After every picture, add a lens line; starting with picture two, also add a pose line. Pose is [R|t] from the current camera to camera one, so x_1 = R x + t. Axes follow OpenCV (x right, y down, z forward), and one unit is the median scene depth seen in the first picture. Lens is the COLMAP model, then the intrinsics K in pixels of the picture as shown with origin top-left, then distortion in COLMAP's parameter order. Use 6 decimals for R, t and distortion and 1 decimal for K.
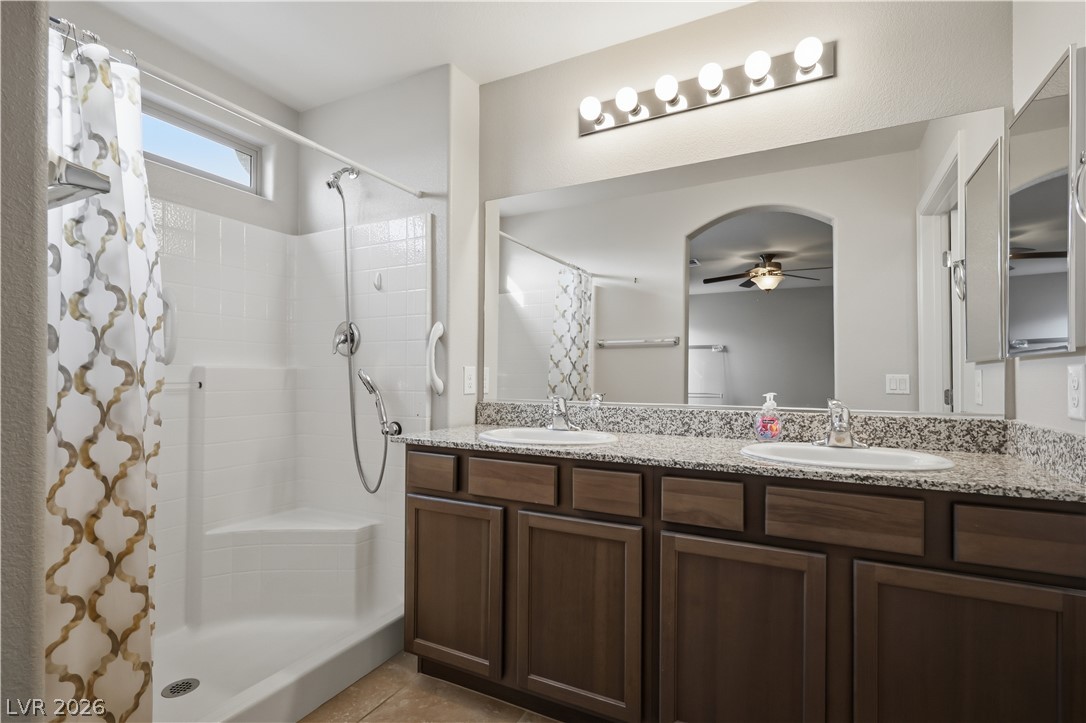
lens RADIAL K [[516.3, 0, 544.1], [0, 516.3, 377.6], [0, 0, 1]] dist [0.000322, 0.000107]
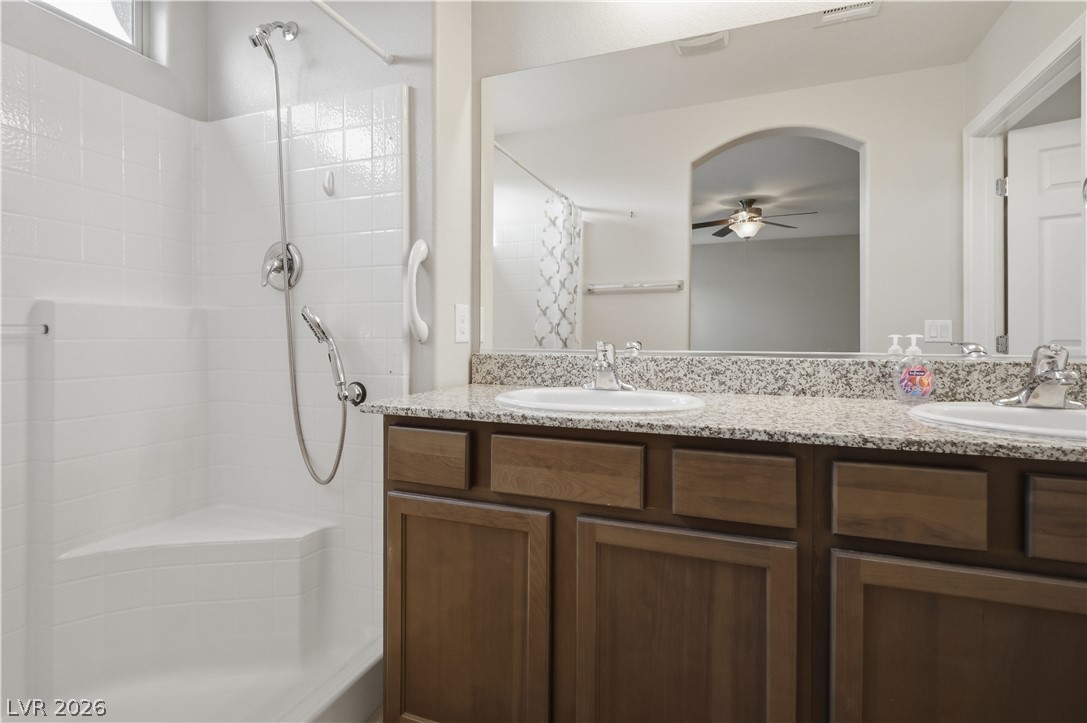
lens RADIAL K [[518.6, 0, 543.1], [0, 518.6, 343.3], [0, 0, 1]] dist [0.000119, 0.000048]
pose [[0.993236, -0.005873, 0.115962, -0.153296], [0.004686, 0.999934, 0.010500, 0.034350], [-0.116016, -0.009885, 0.993198, 0.349806]]
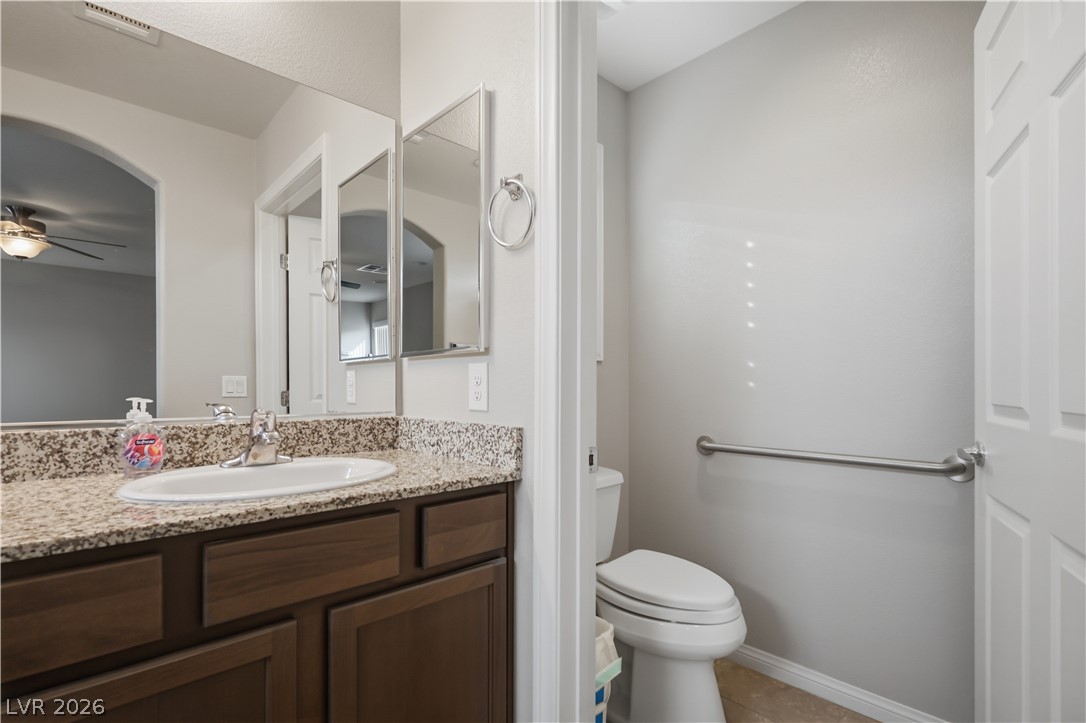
lens RADIAL K [[516.0, 0, 542.8], [0, 516.0, 385.9], [0, 0, 1]] dist [-0.001386, -0.000316]
pose [[0.323768, -0.002545, 0.946133, -0.010586], [0.000370, 0.999997, 0.002563, 0.014508], [-0.946136, -0.000480, 0.323768, 0.322264]]
